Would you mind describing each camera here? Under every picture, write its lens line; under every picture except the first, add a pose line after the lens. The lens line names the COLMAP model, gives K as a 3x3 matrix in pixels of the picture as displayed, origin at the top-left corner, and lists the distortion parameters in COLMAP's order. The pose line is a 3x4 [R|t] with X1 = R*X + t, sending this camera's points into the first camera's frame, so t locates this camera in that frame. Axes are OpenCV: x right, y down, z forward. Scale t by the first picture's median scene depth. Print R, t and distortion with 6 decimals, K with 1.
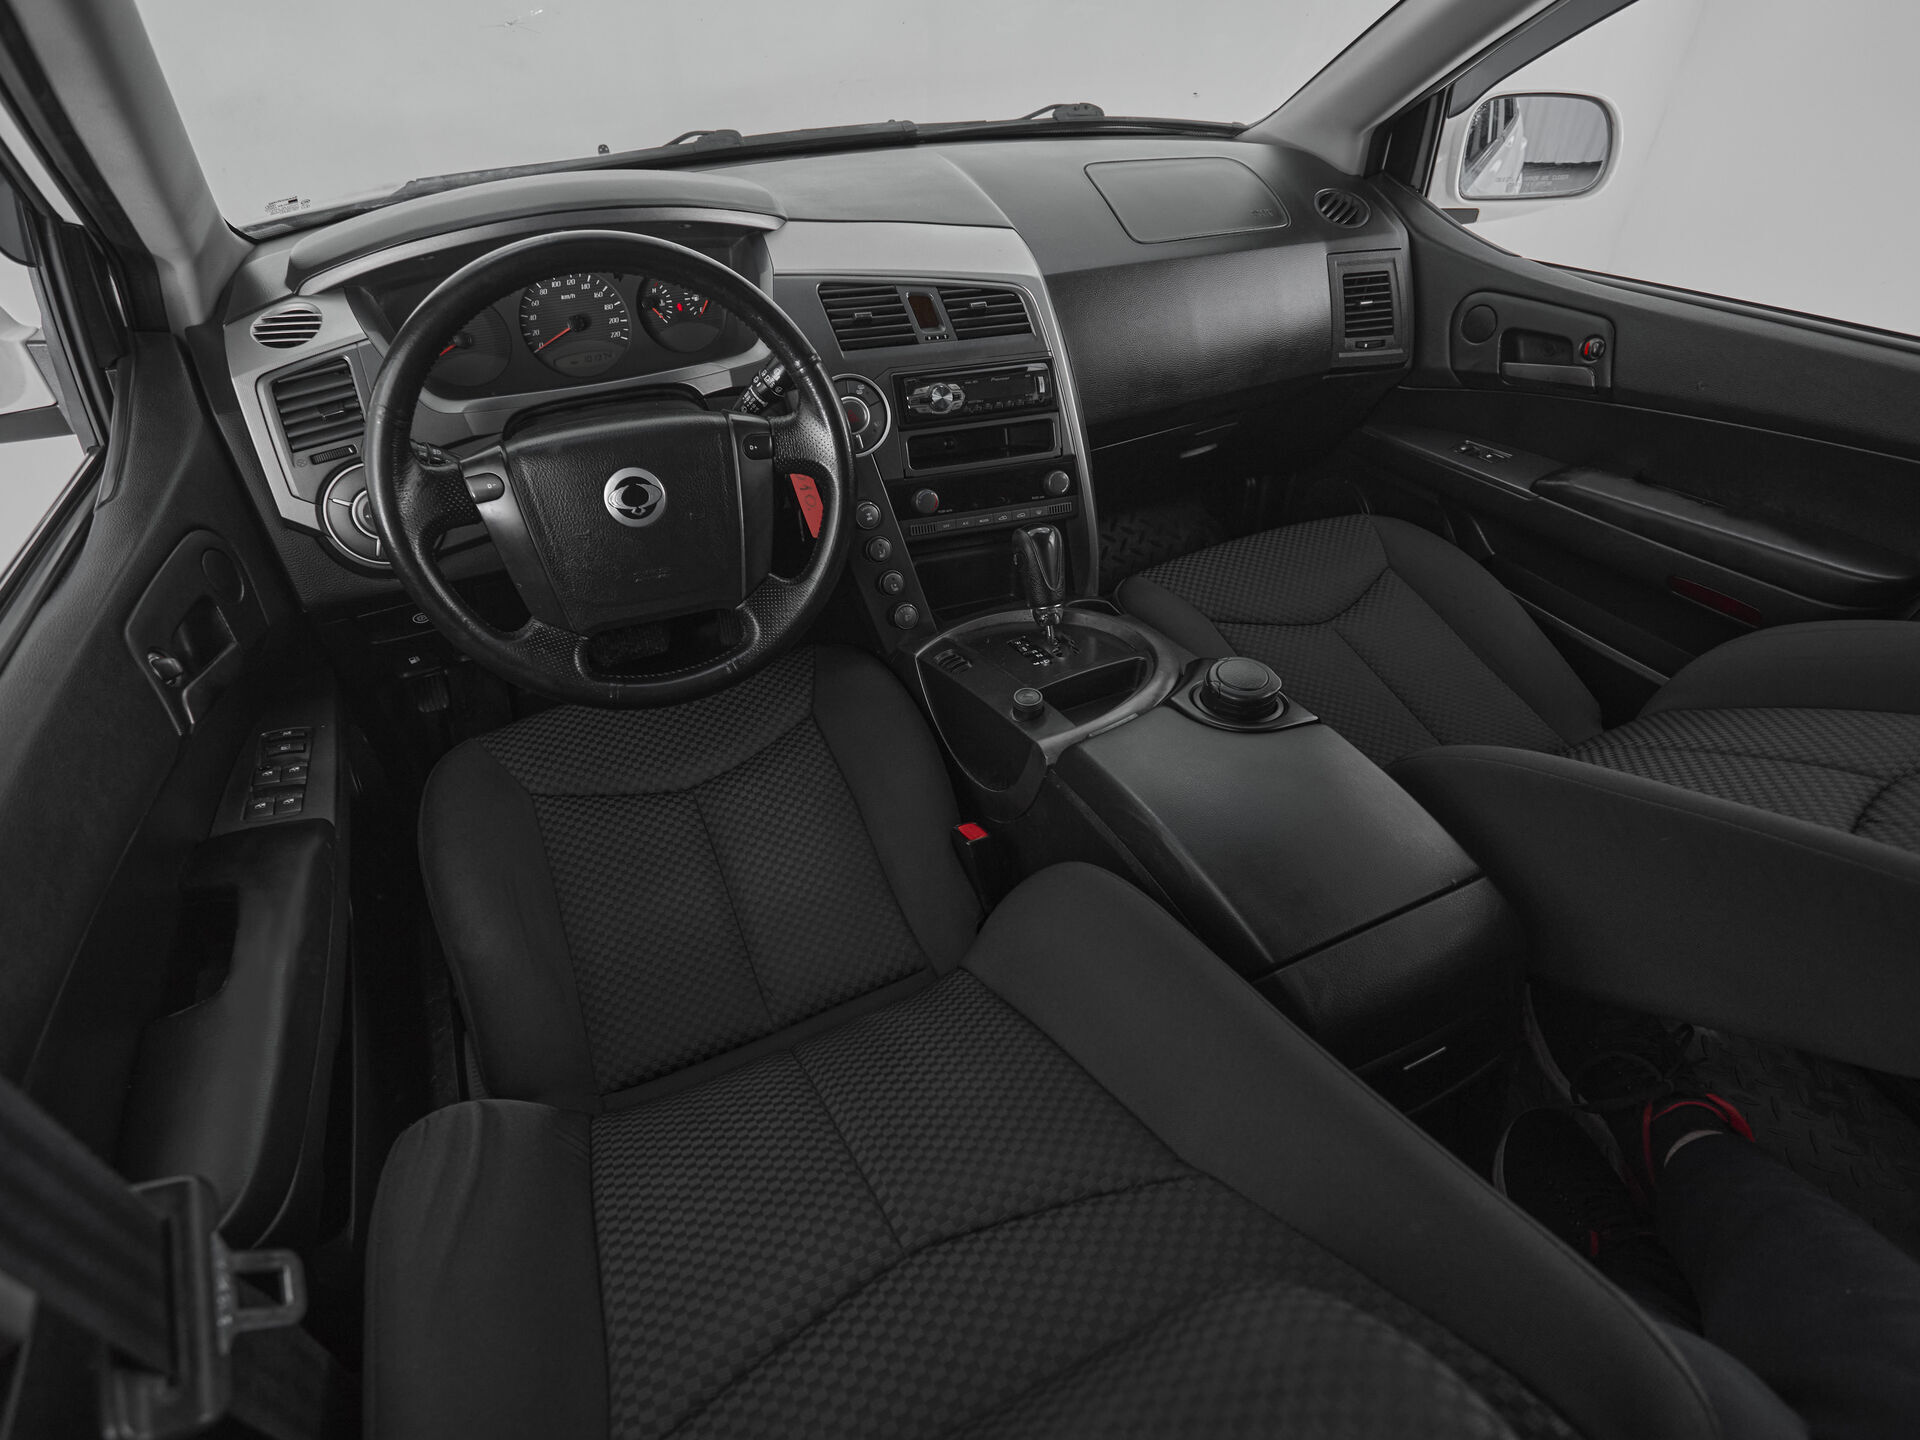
lens RADIAL K [[1013.5, 0, 965.6], [0, 1013.5, 727.1], [0, 0, 1]] dist [0.000400, 0.000496]
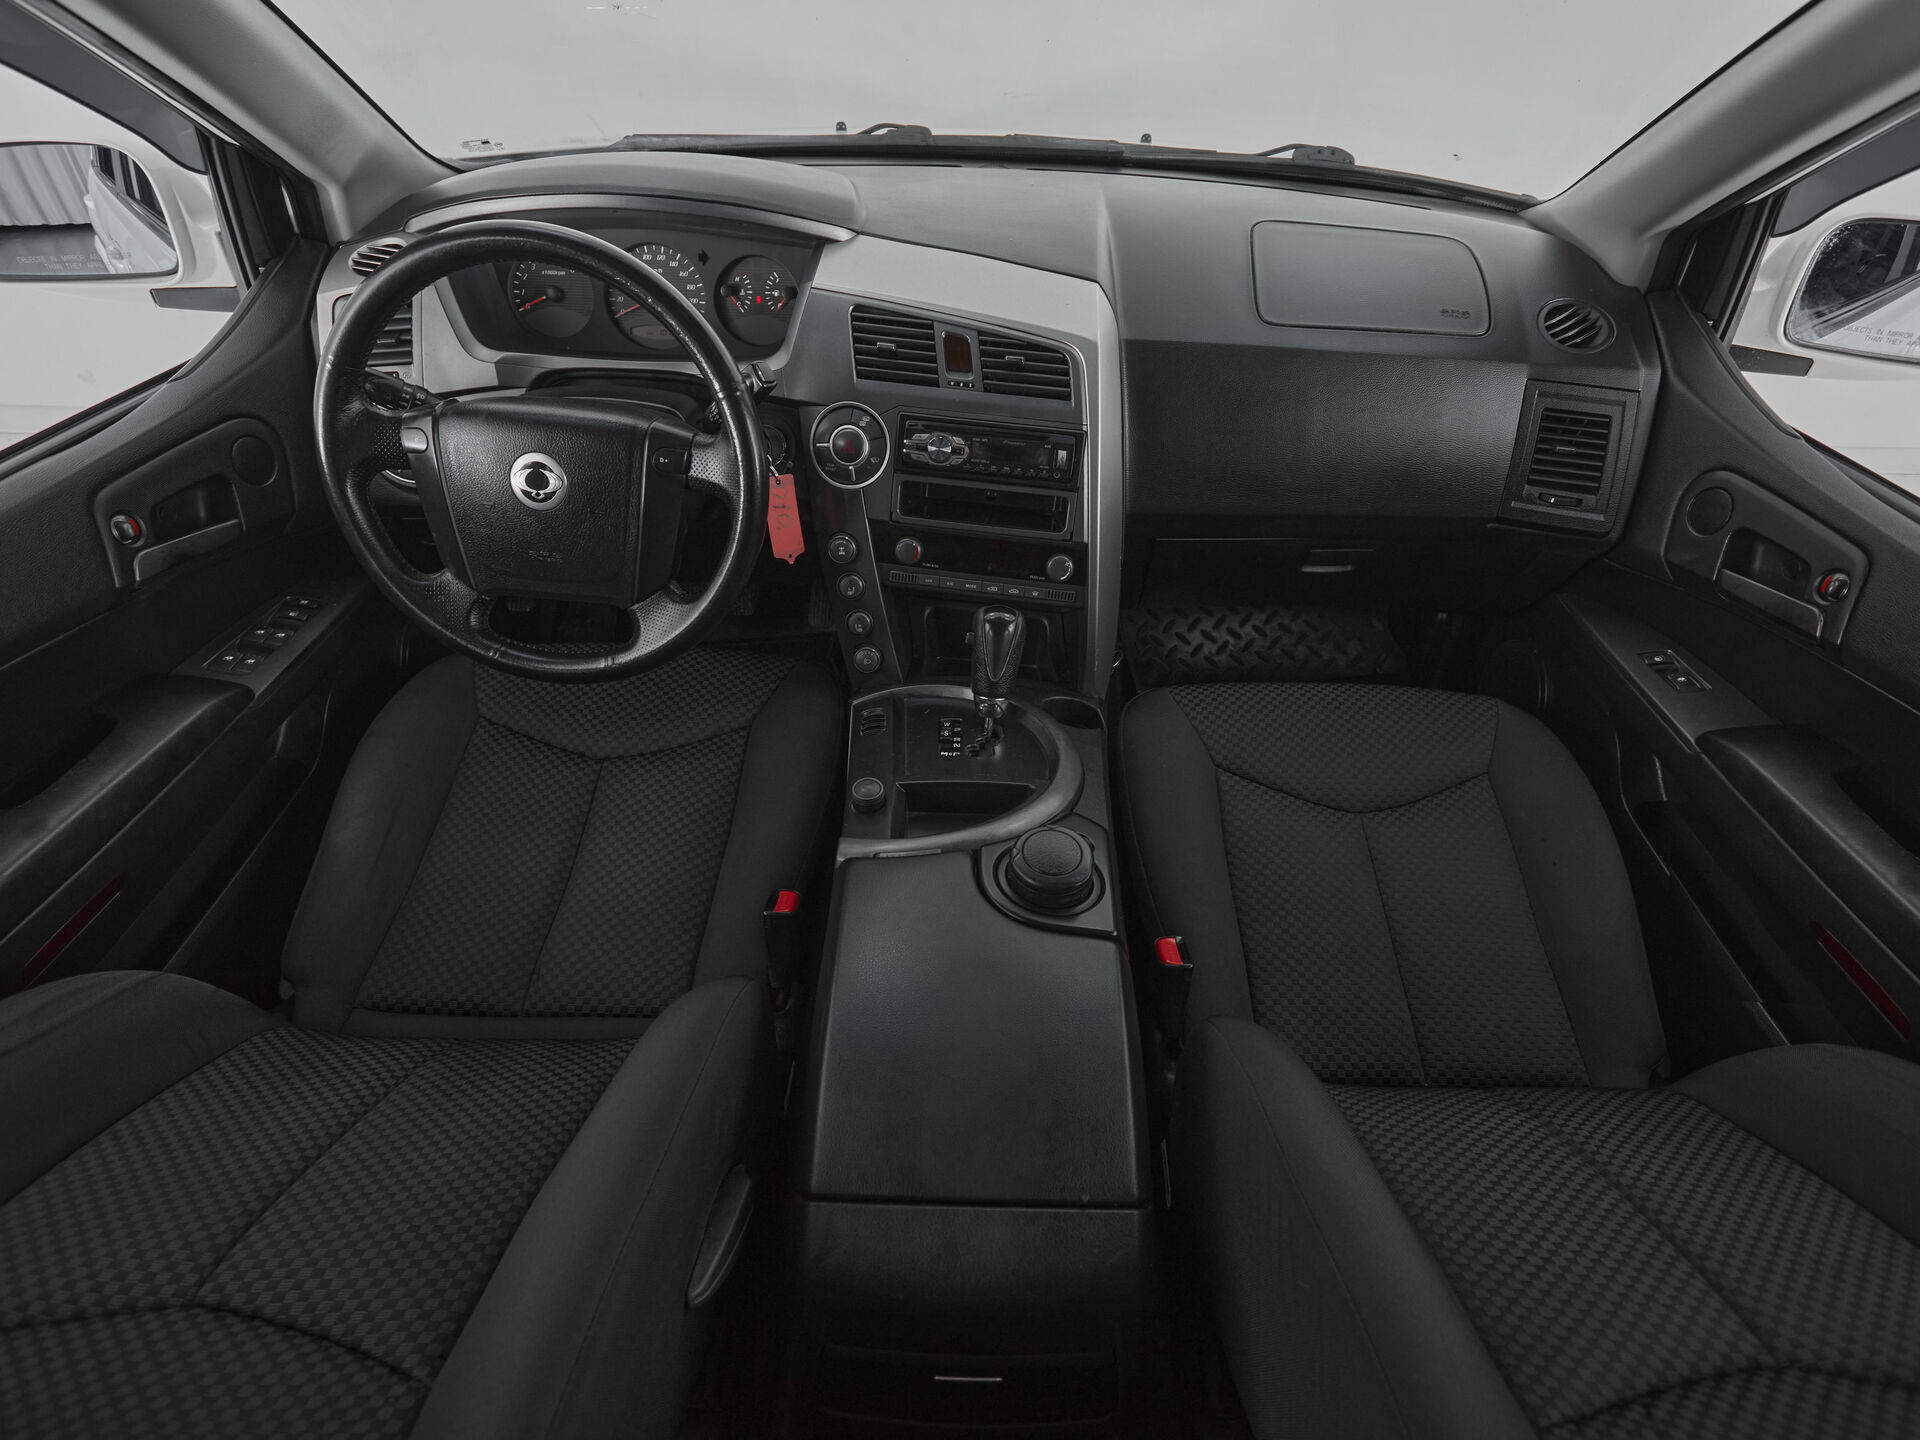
lens RADIAL K [[1010.0, 0, 960.0], [0, 1010.0, 720.0], [0, 0, 1]] dist [0.001038, -0.000424]
pose [[0.894749, 0.316416, -0.315128, 0.349919], [-0.310160, 0.948011, 0.071245, -0.155605], [0.321288, 0.033993, 0.946371, 0.134411]]
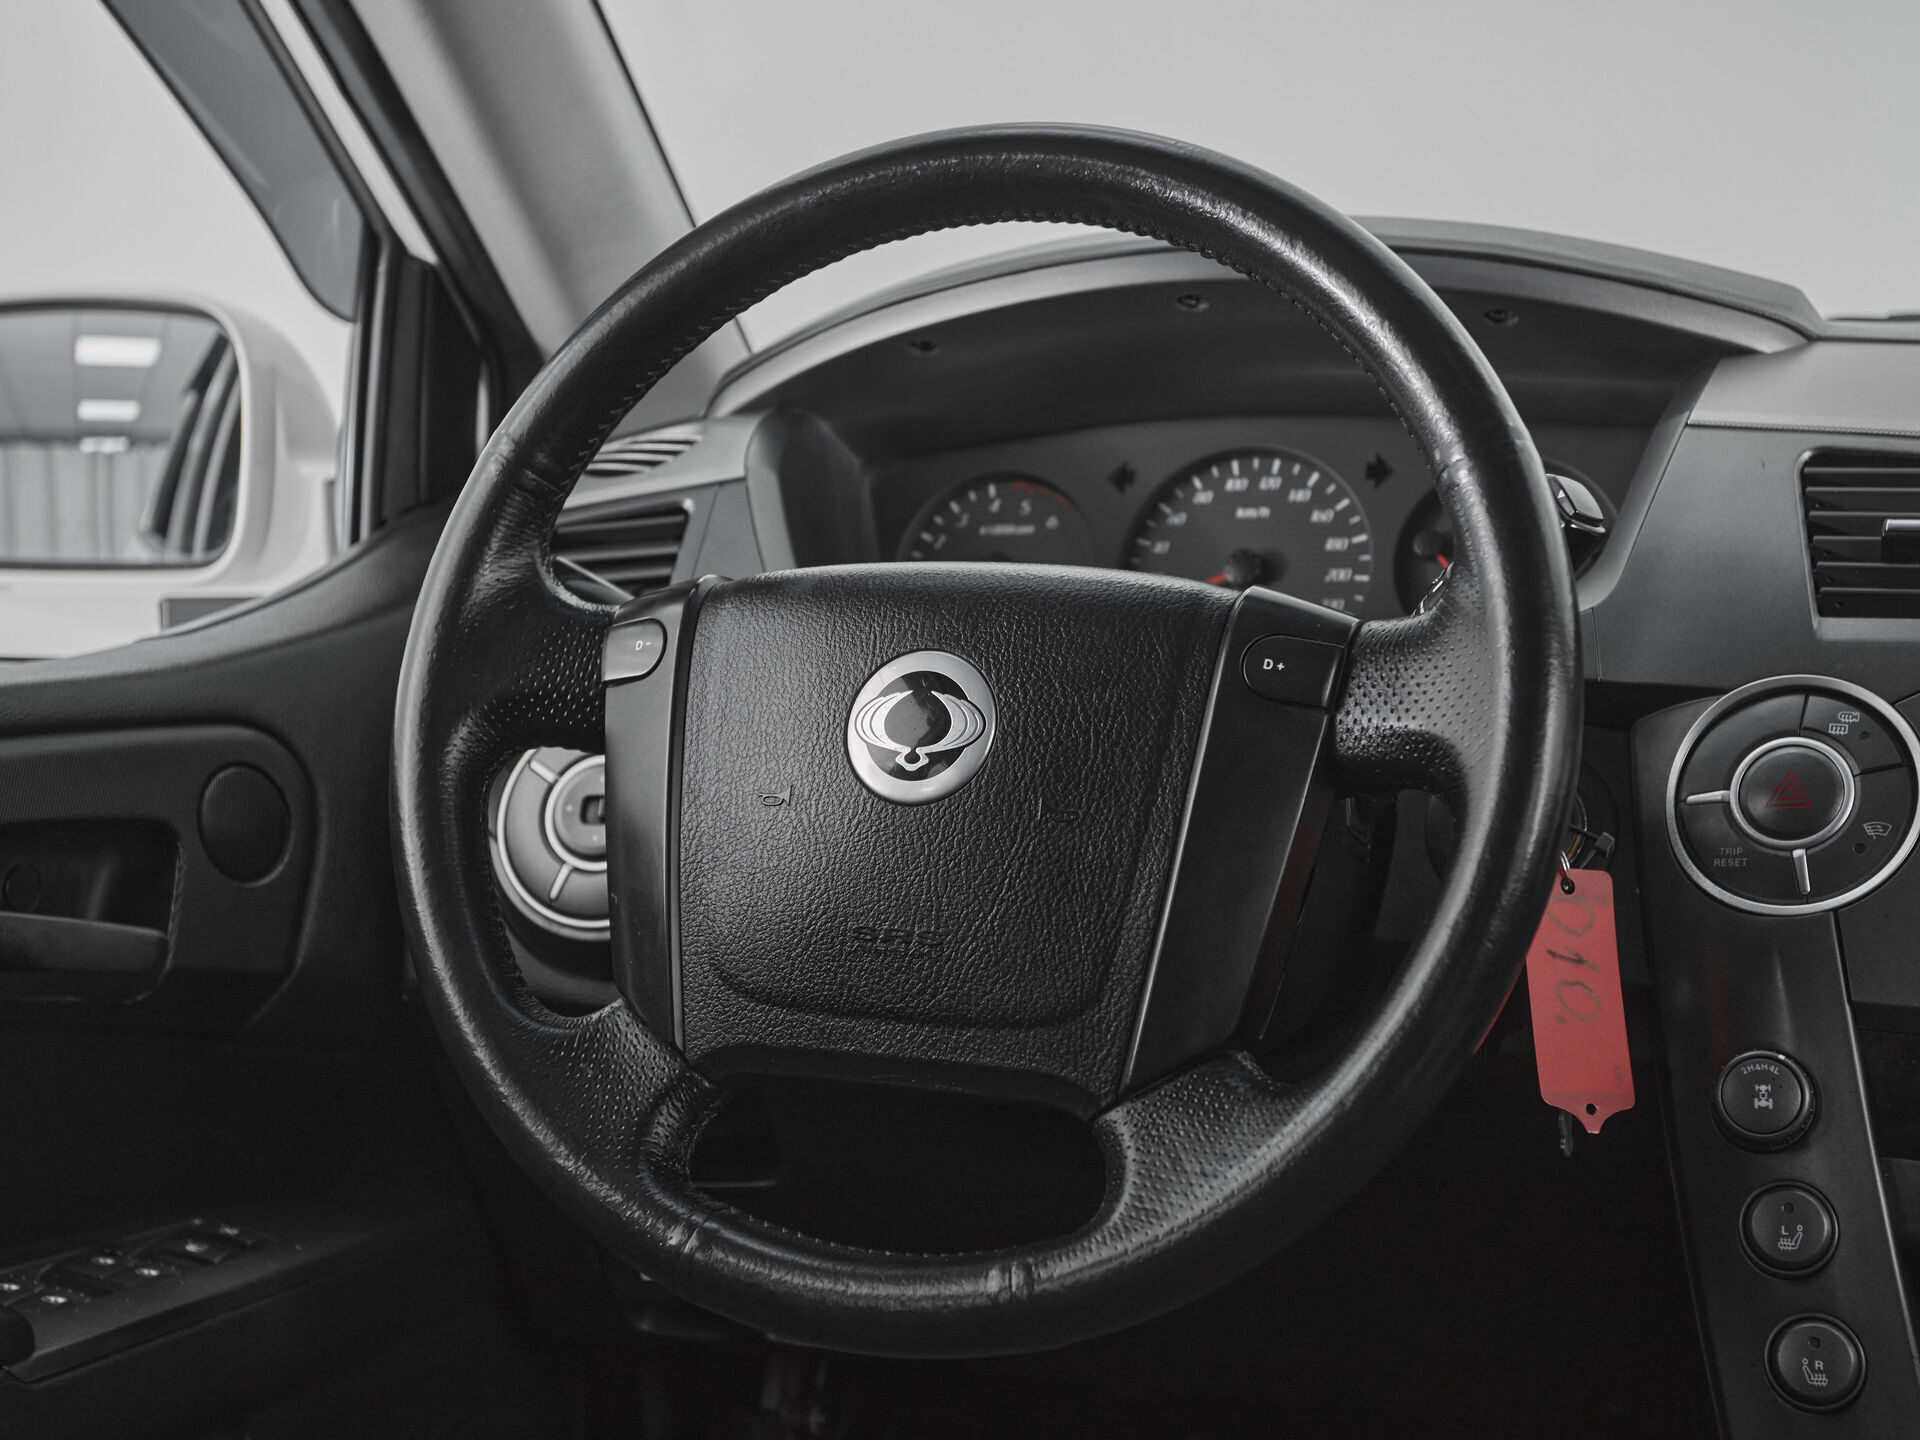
lens RADIAL K [[2611.3, 0, 900.1], [0, 2611.3, 723.6], [0, 0, 1]] dist [0.020979, 0.035046]
pose [[0.692719, 0.052473, -0.719296, 0.270072], [-0.441870, 0.819115, -0.365788, 0.094625], [0.569992, 0.571224, 0.590603, 0.333724]]
